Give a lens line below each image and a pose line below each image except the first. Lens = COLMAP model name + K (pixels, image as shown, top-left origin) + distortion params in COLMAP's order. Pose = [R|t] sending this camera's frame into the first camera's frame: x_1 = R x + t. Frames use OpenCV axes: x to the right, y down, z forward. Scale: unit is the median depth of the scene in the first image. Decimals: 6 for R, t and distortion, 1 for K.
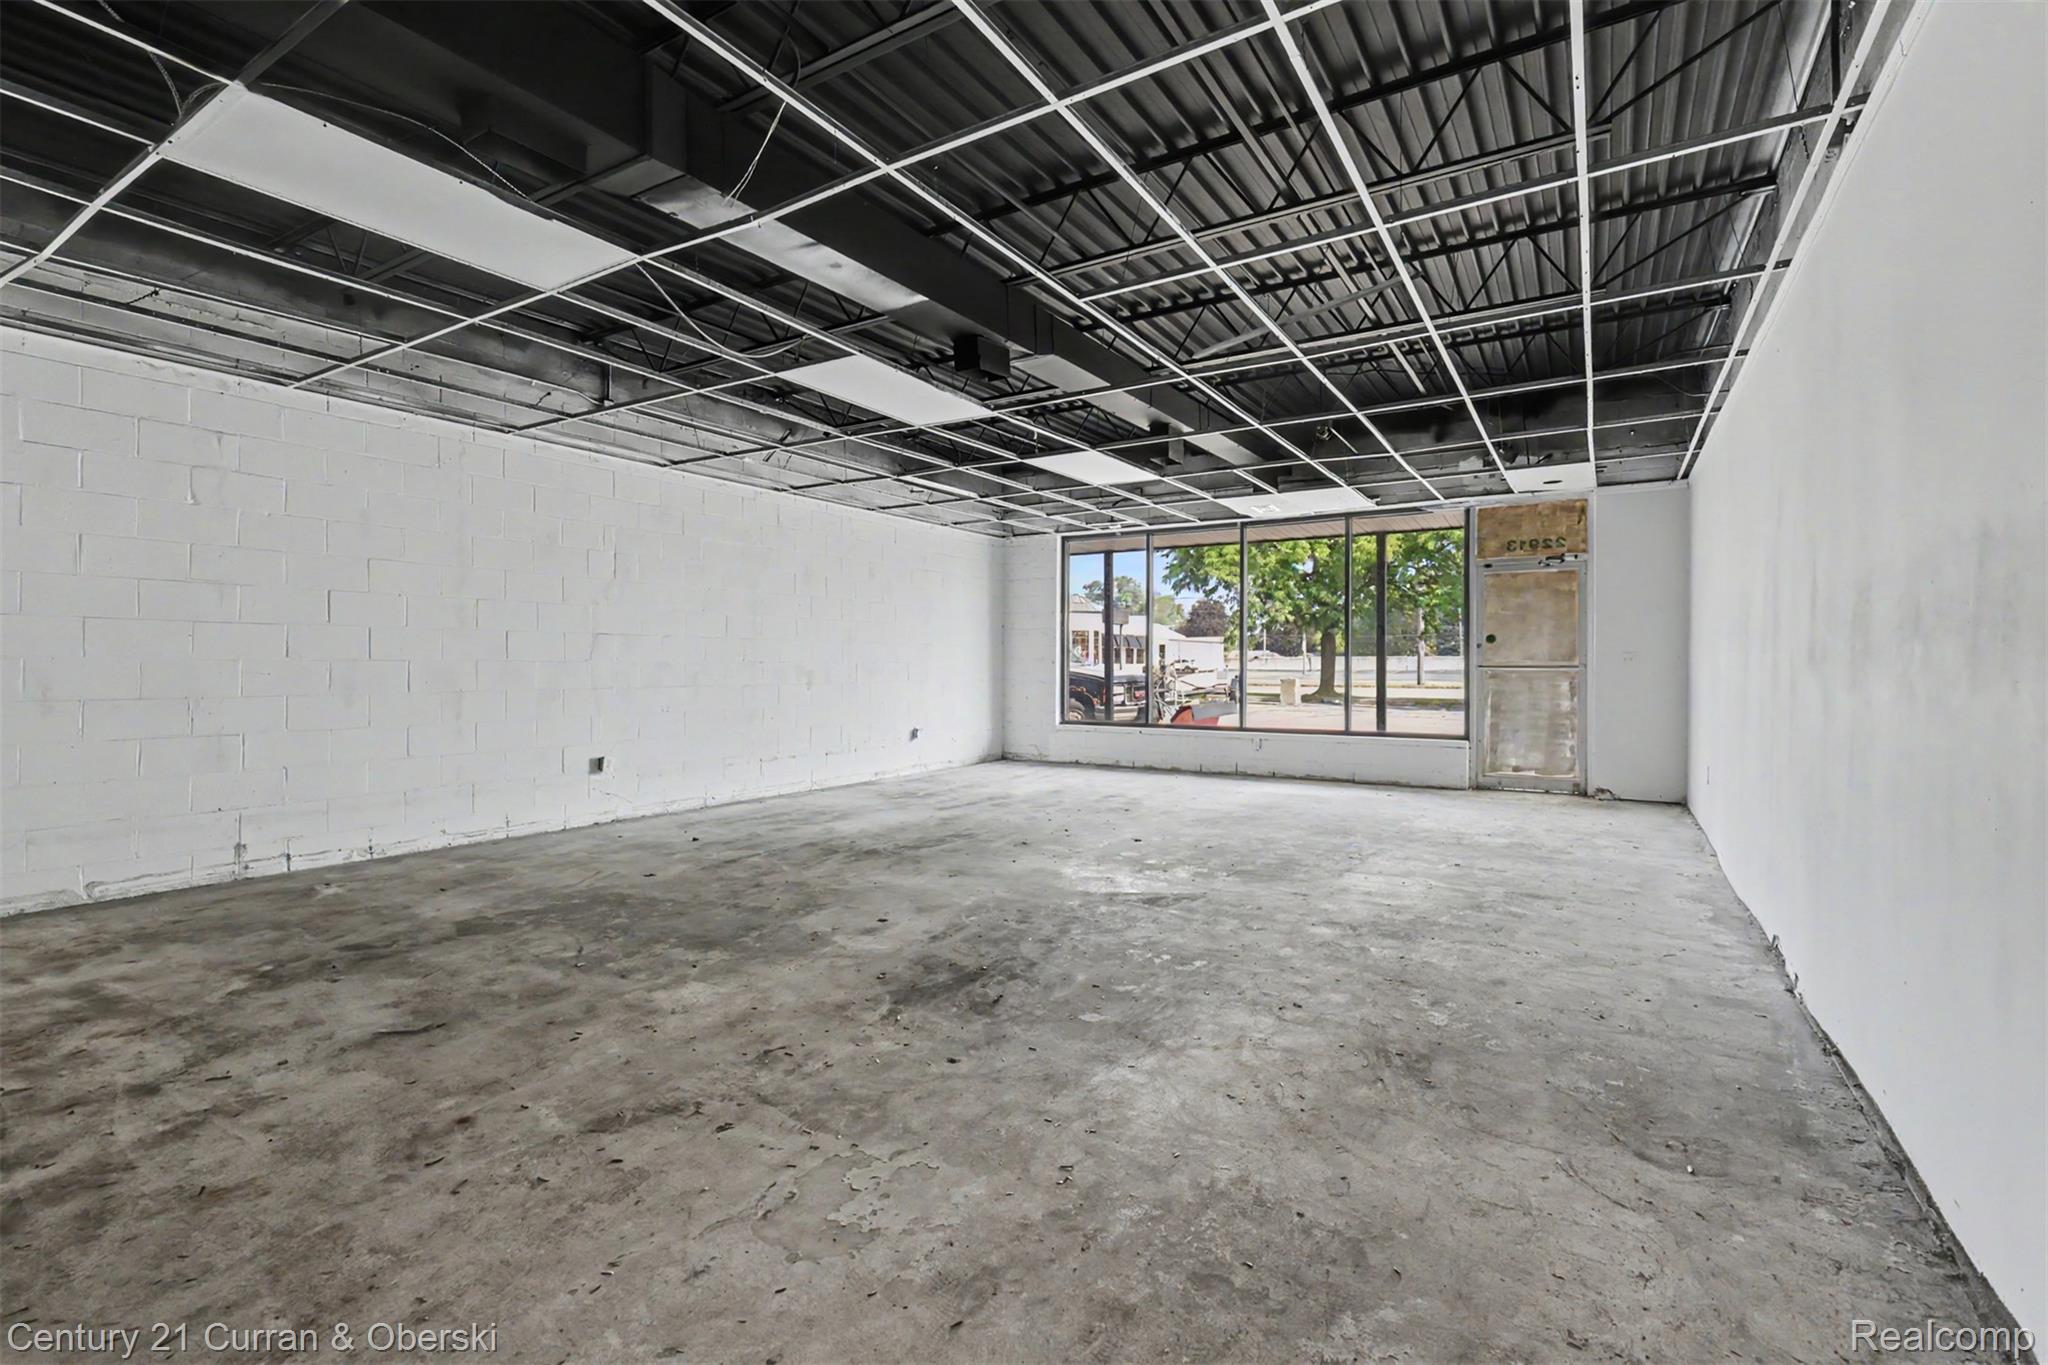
lens RADIAL K [[906.1, 0, 1042.2], [0, 906.1, 676.9], [0, 0, 1]] dist [0.000163, 0.000314]
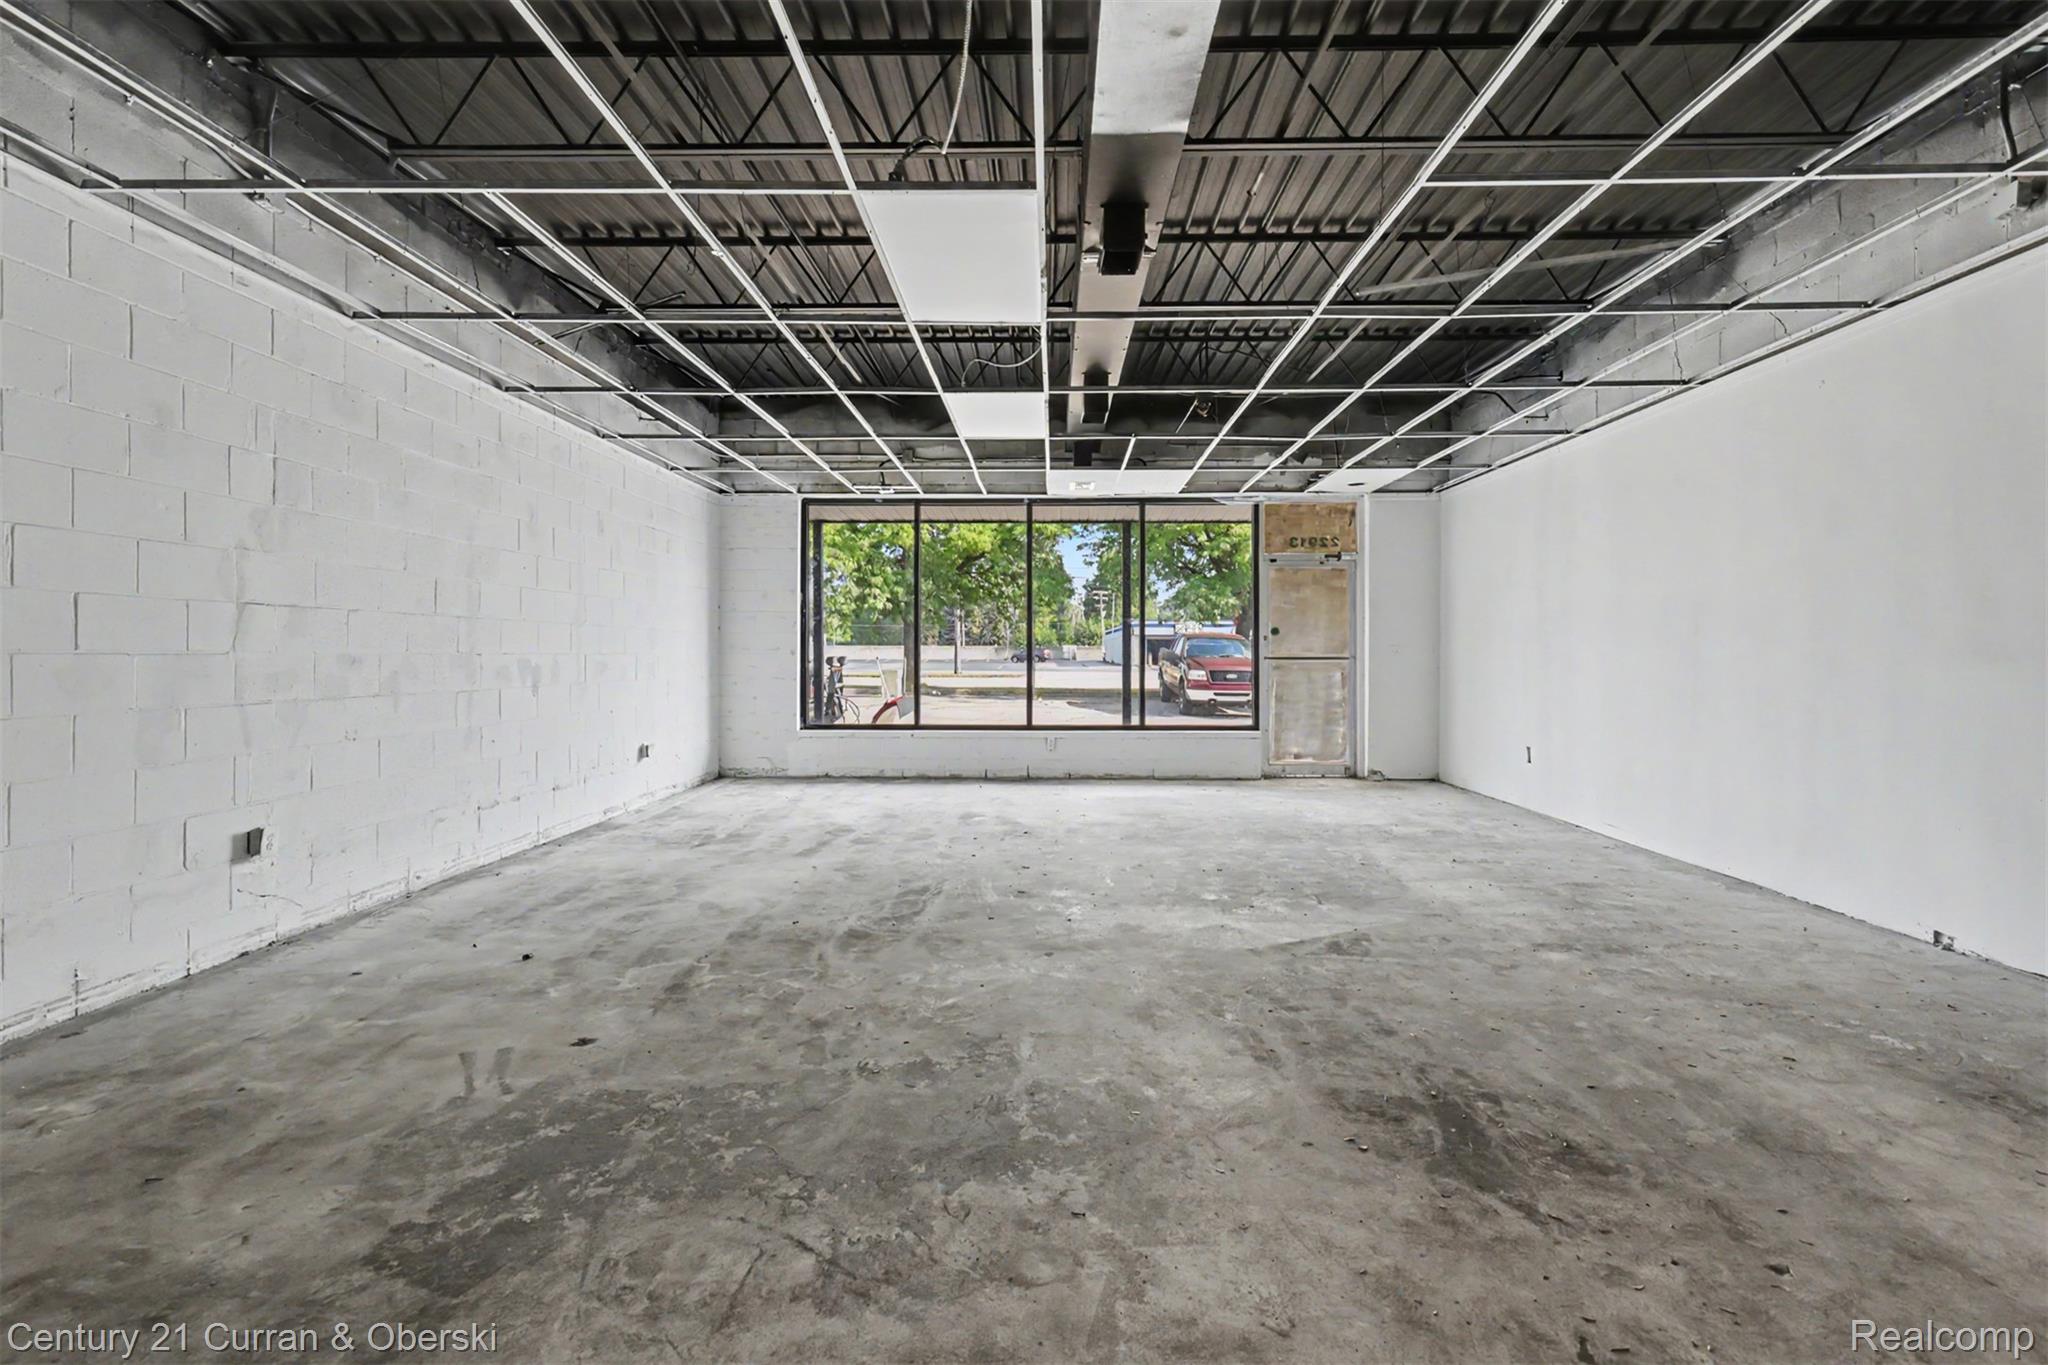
lens RADIAL K [[941.7, 0, 1024.2], [0, 941.7, 661.5], [0, 0, 1]] dist [0.001978, -0.000276]
pose [[0.862948, -0.004051, 0.505277, -0.338797], [0.006761, 0.999971, -0.003530, -0.006735], [-0.505248, 0.006463, 0.862950, 0.252686]]
